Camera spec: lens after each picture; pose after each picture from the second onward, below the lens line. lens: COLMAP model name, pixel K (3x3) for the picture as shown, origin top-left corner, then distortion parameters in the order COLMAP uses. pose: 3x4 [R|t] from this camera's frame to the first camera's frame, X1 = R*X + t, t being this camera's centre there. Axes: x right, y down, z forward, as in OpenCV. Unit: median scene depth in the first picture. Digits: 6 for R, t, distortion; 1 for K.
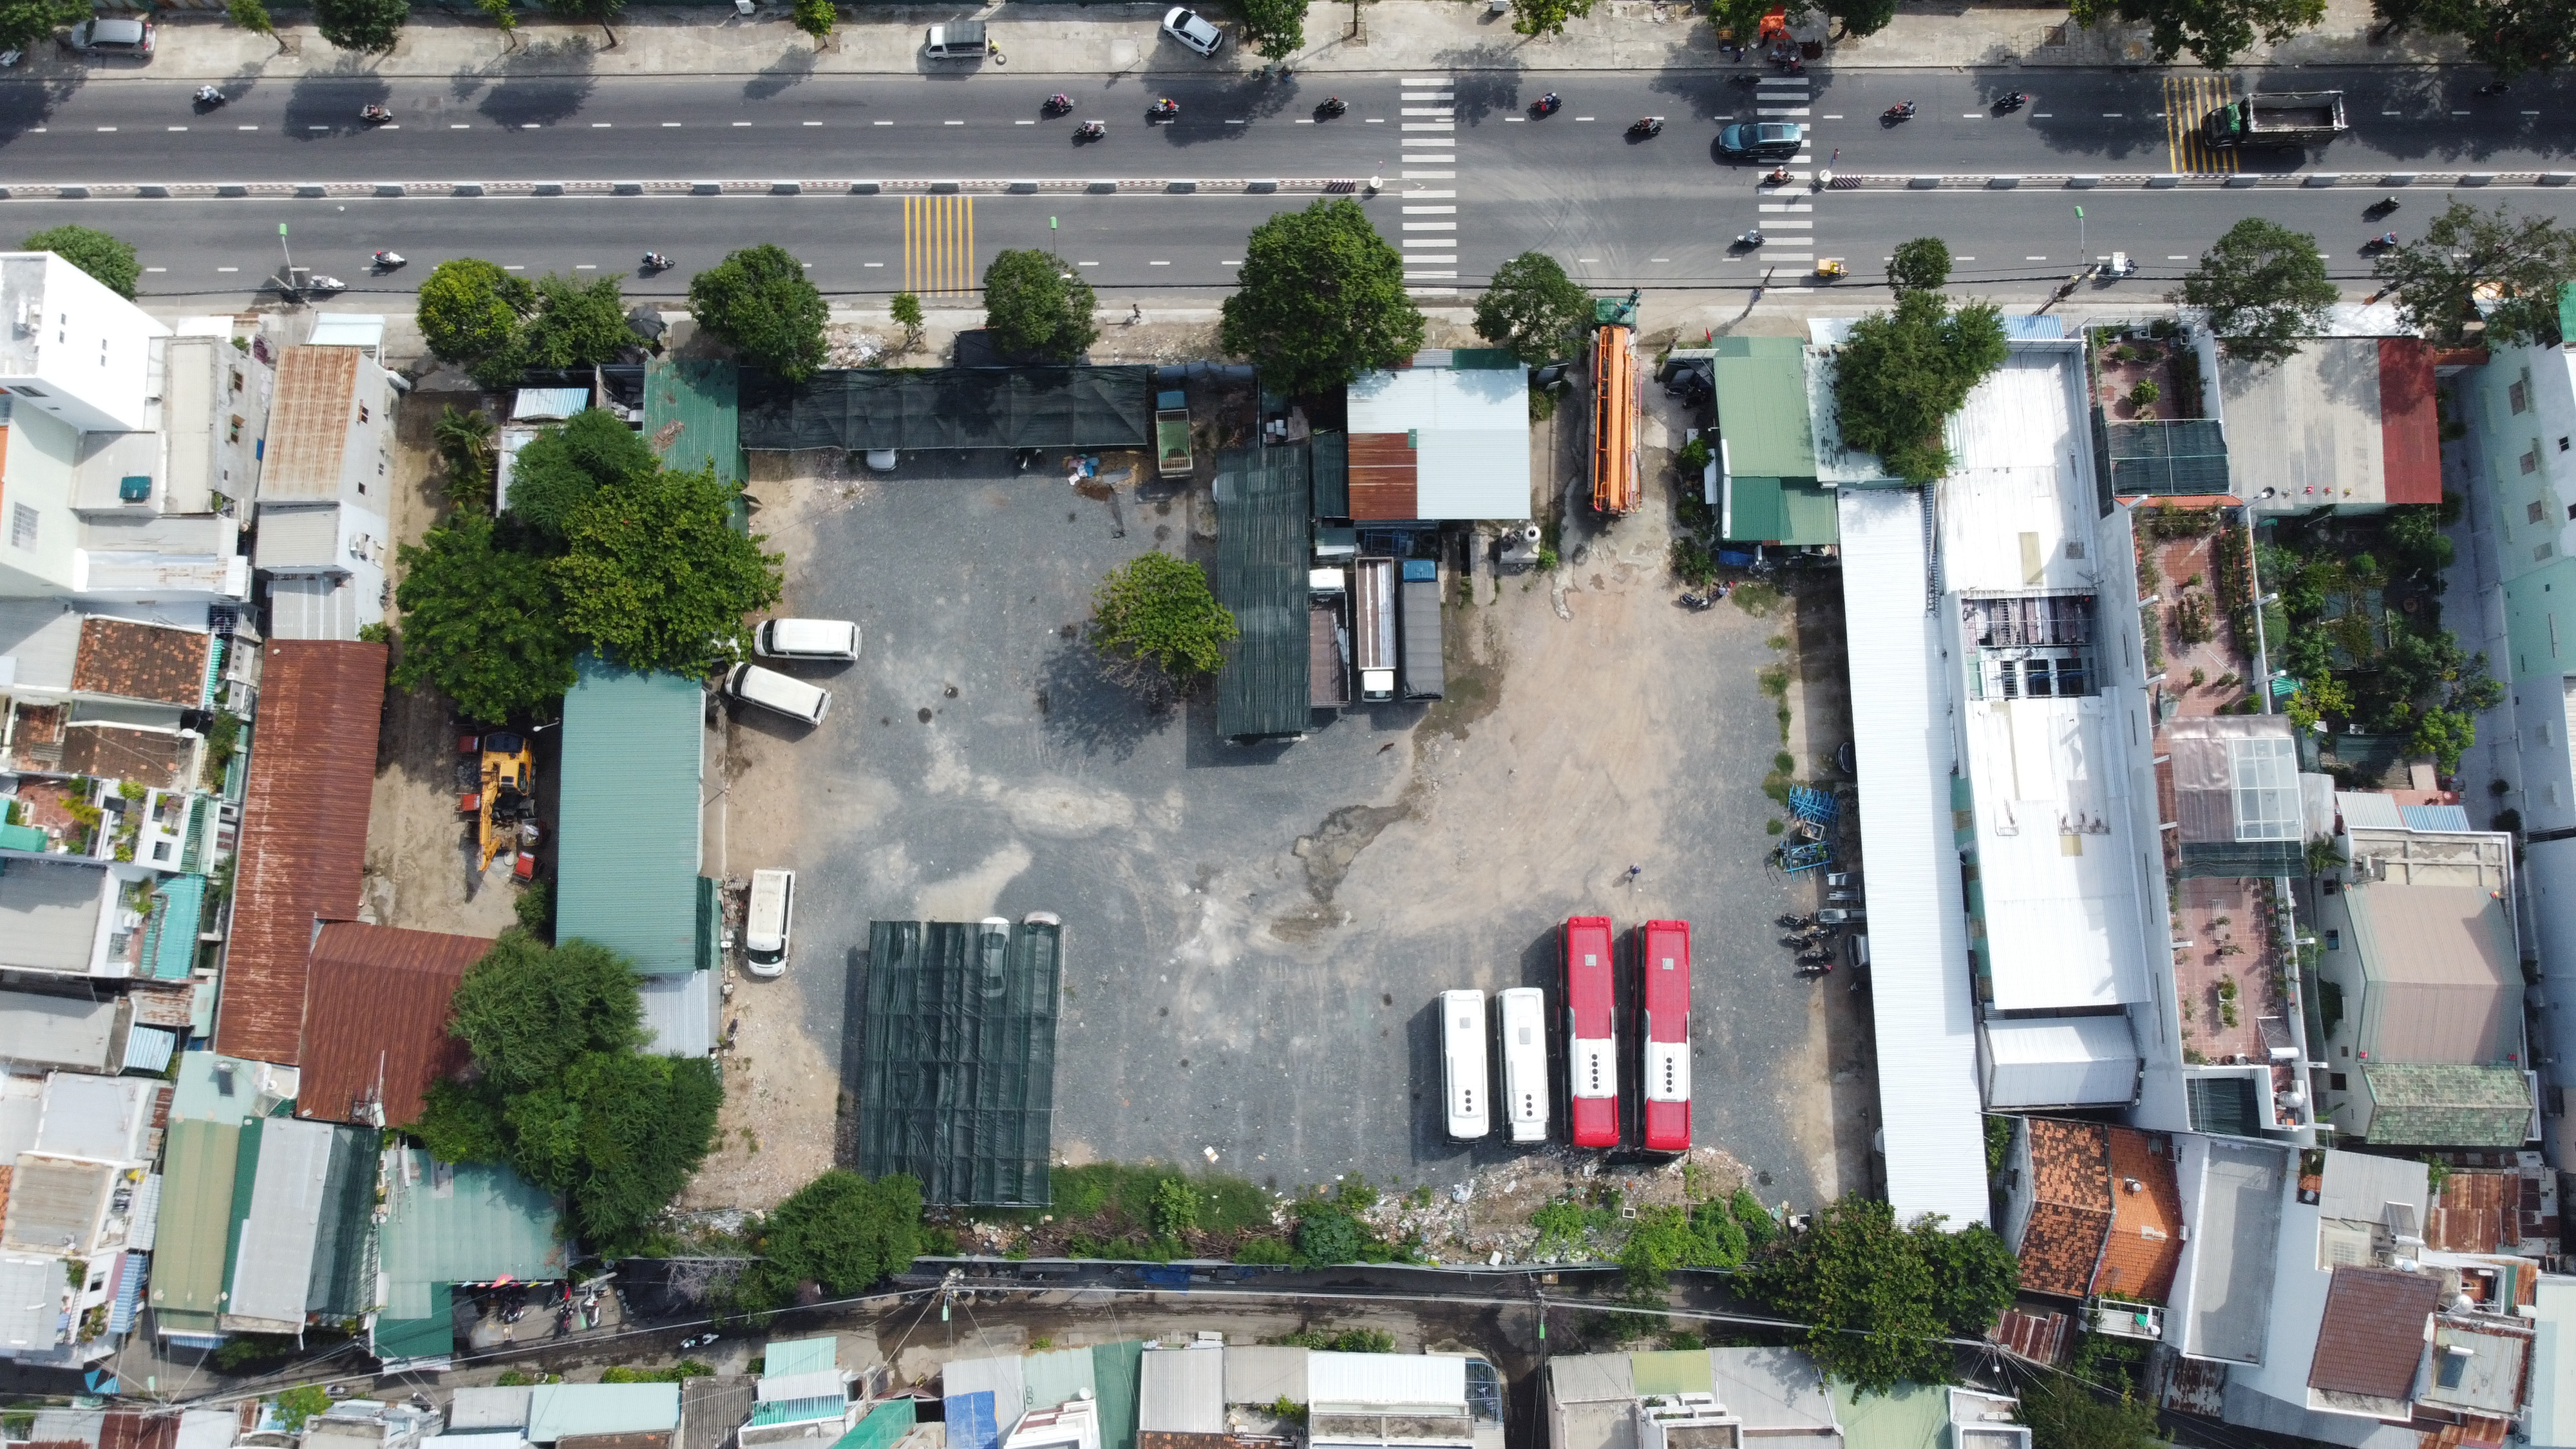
lens RADIAL K [[1958.0, 0, 1288.0], [0, 1958.0, 724.5], [0, 0, 1]] dist [-0.002506, -0.011246]
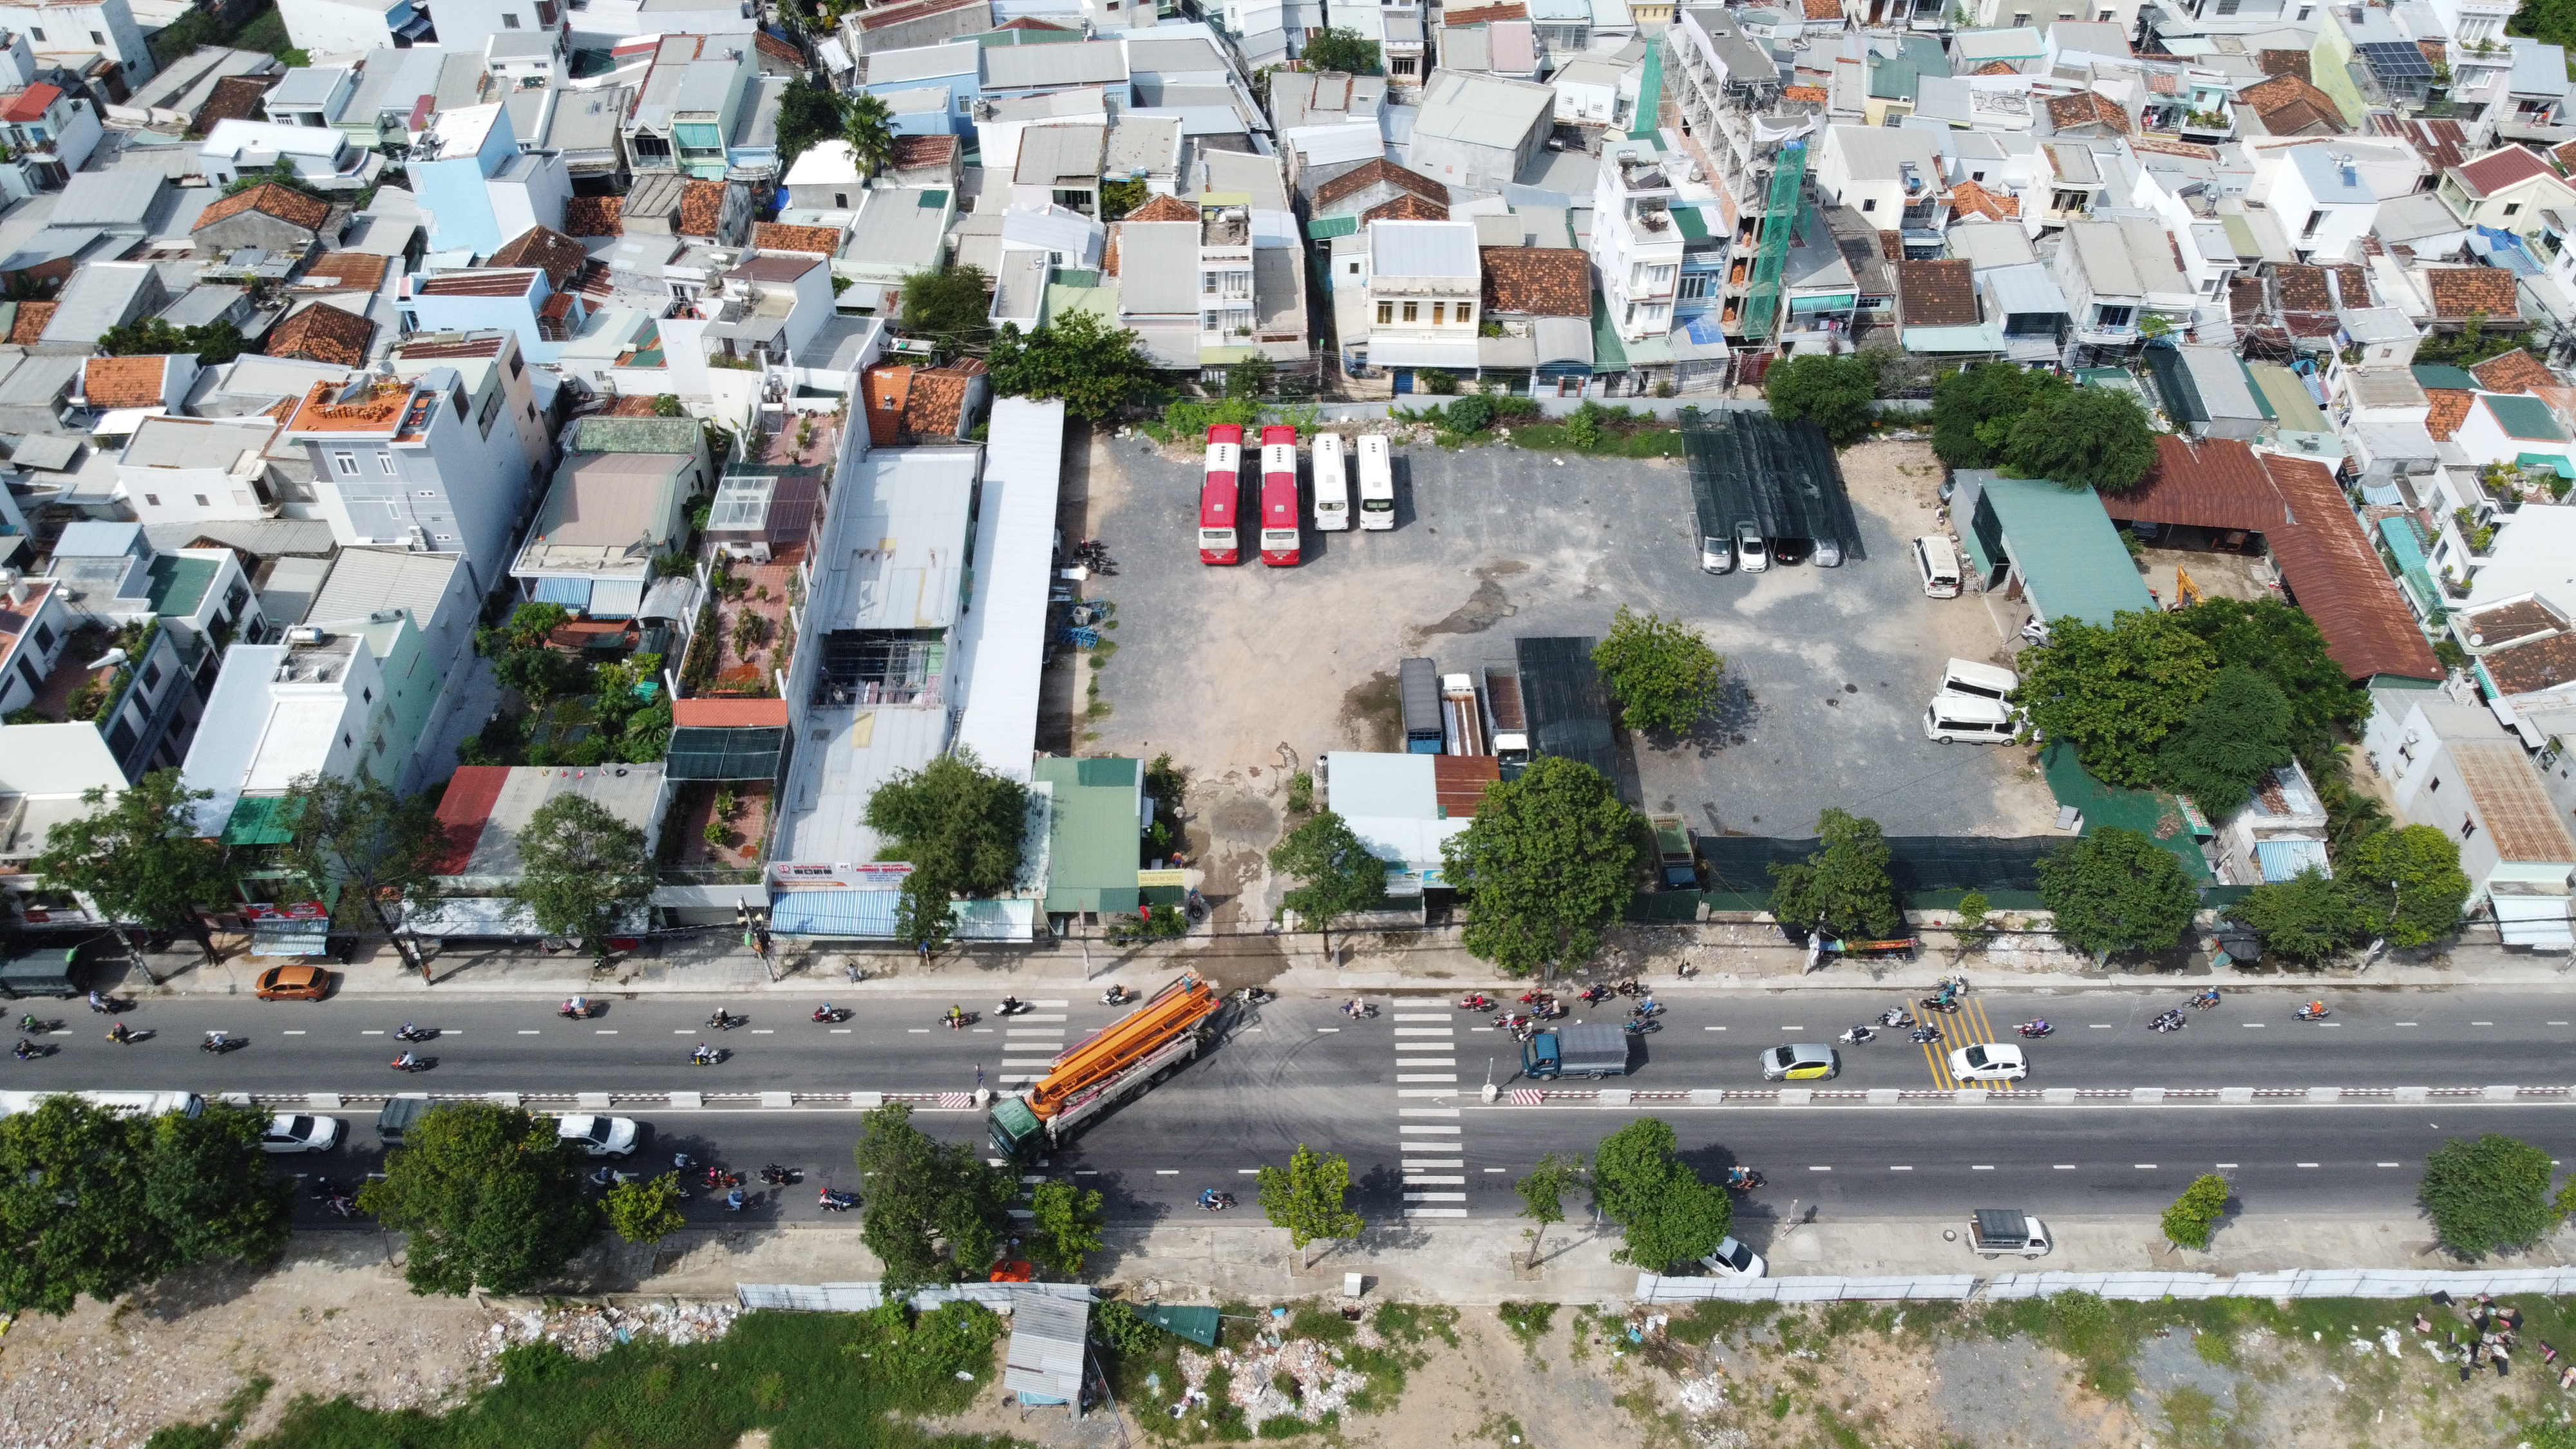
lens RADIAL K [[1958.0, 0, 1288.0], [0, 1958.0, 724.5], [0, 0, 1]] dist [-0.002506, -0.011246]
pose [[-0.999885, 0.014109, 0.005516, 0.133245], [-0.003337, -0.560301, 0.828283, -0.948222], [0.014776, 0.828169, 0.560283, 0.379135]]
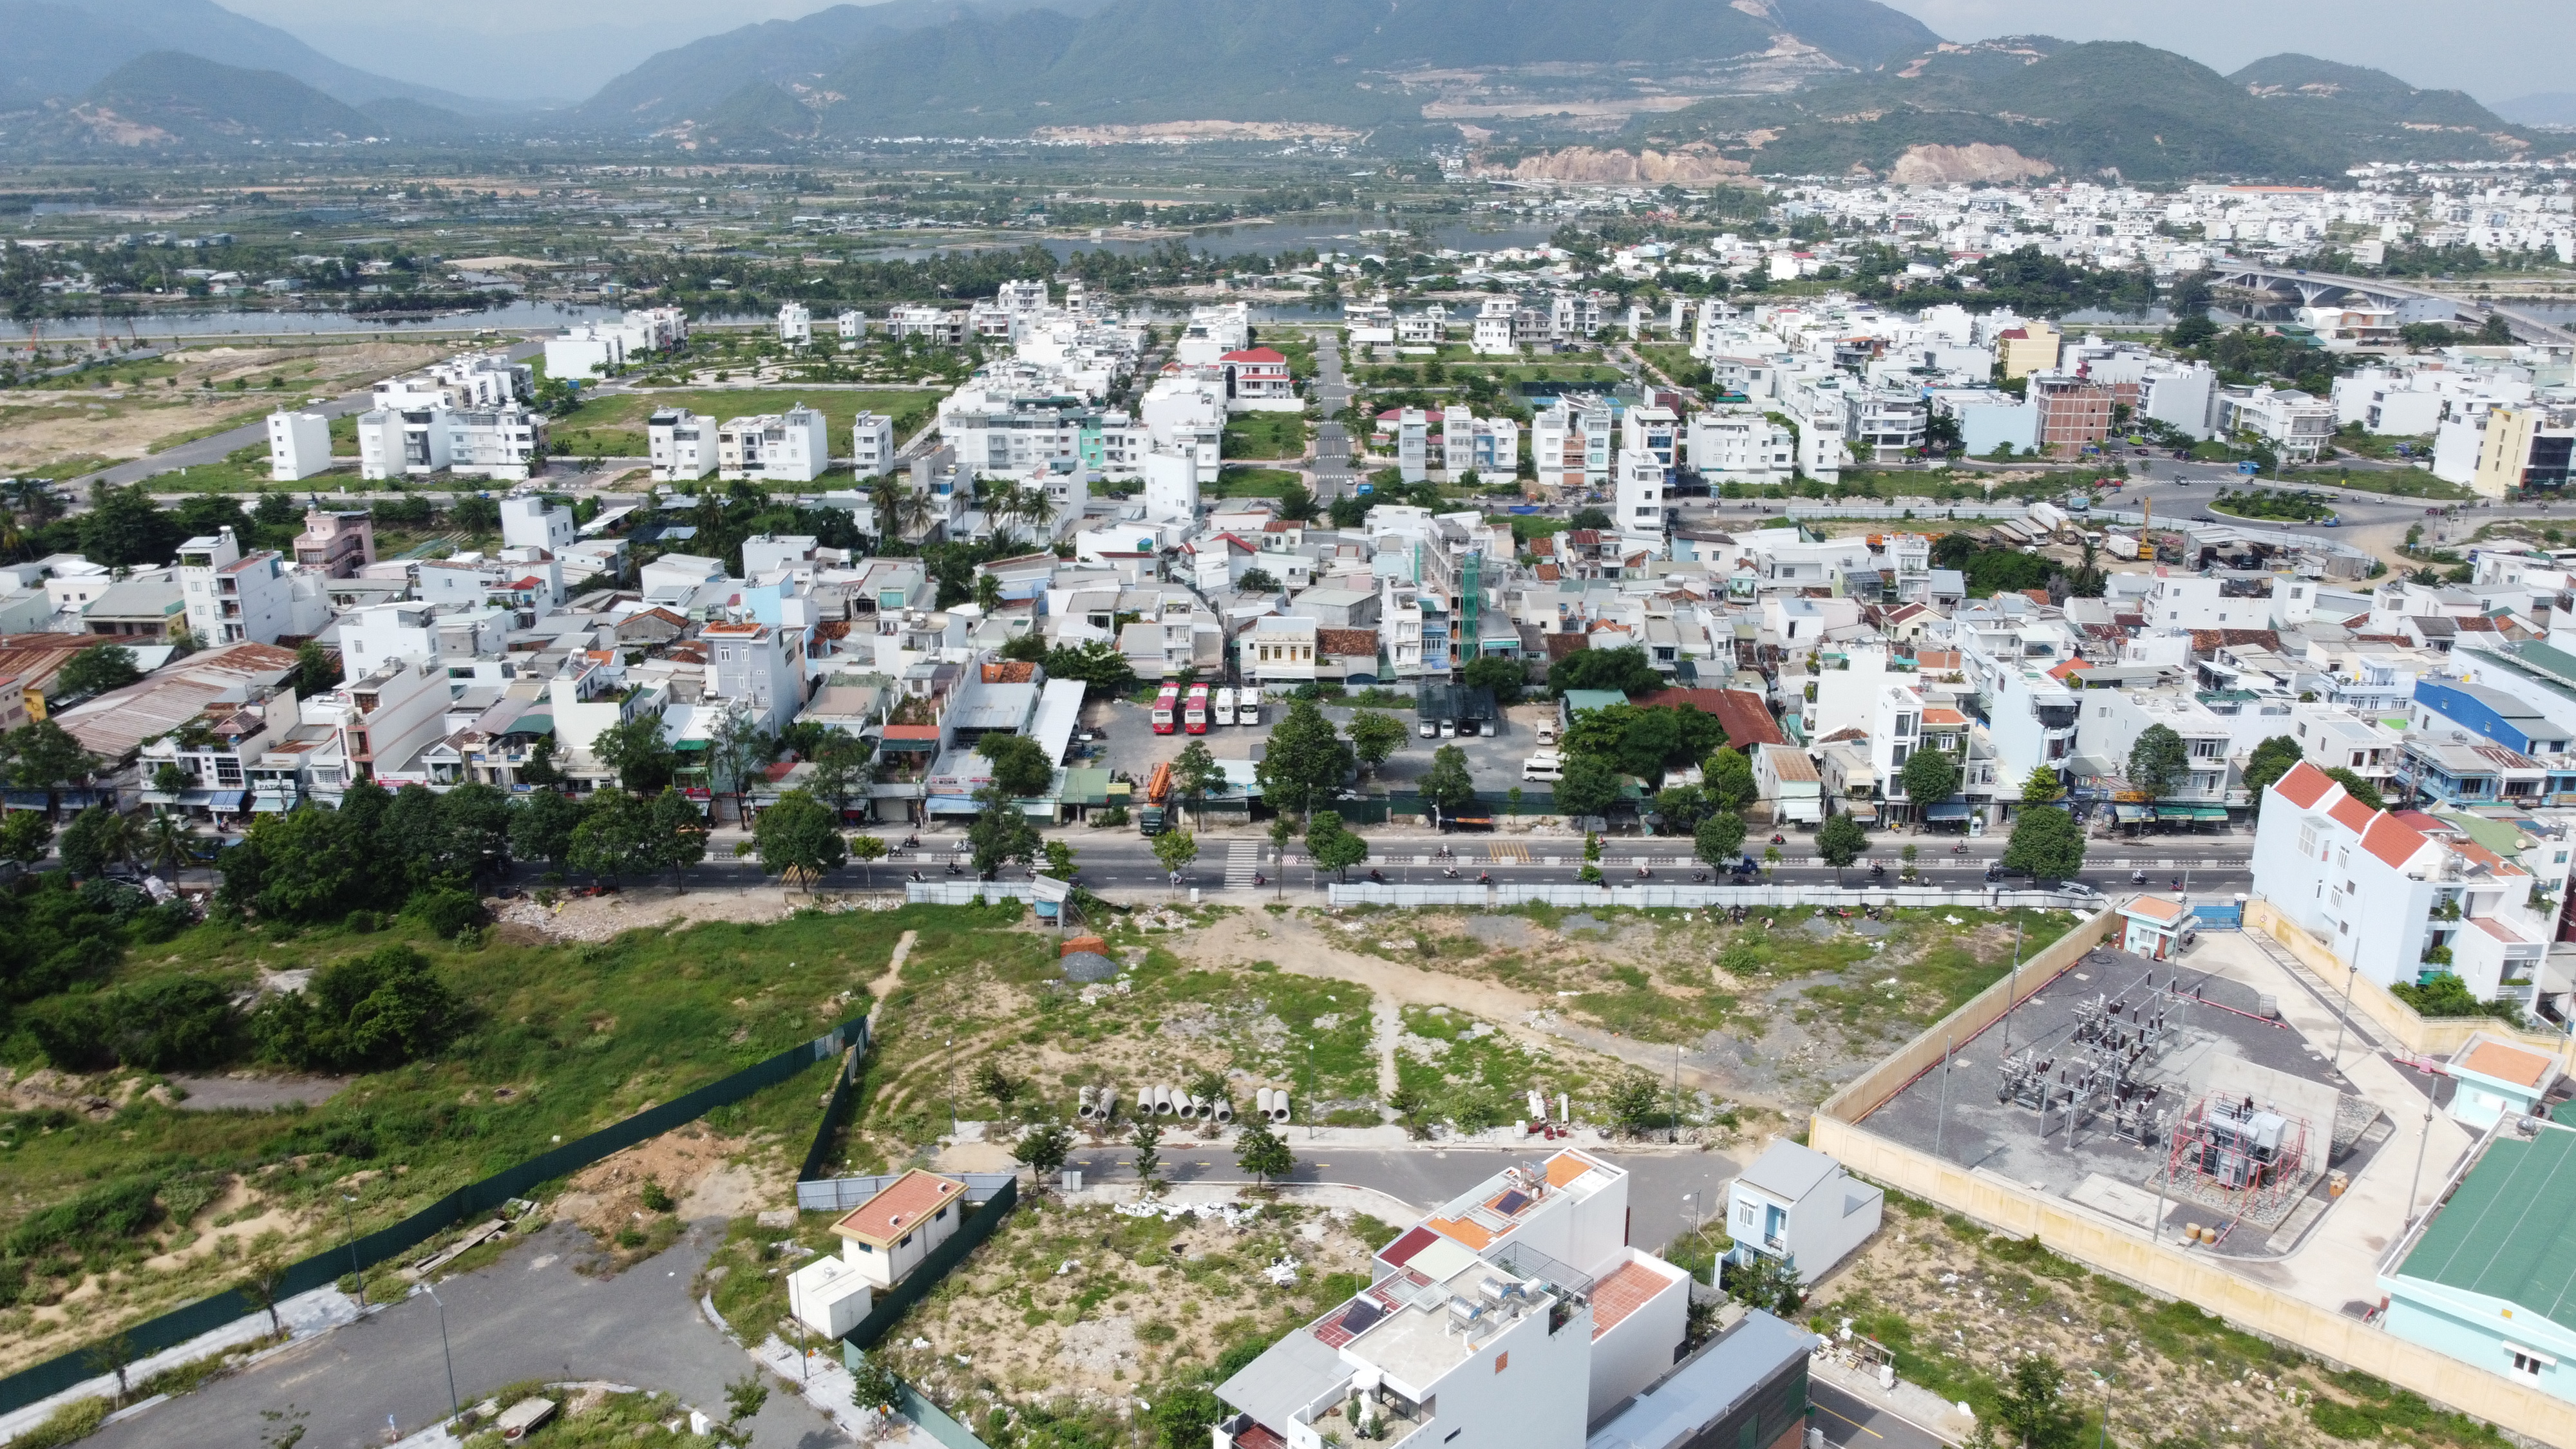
lens RADIAL K [[1958.0, 0, 1288.0], [0, 1958.0, 724.5], [0, 0, 1]] dist [-0.002506, -0.011246]
pose [[-0.999616, 0.015875, 0.022705, -0.013791], [0.020435, -0.130854, 0.991191, -2.124215], [0.018706, 0.991275, 0.130480, 0.665299]]
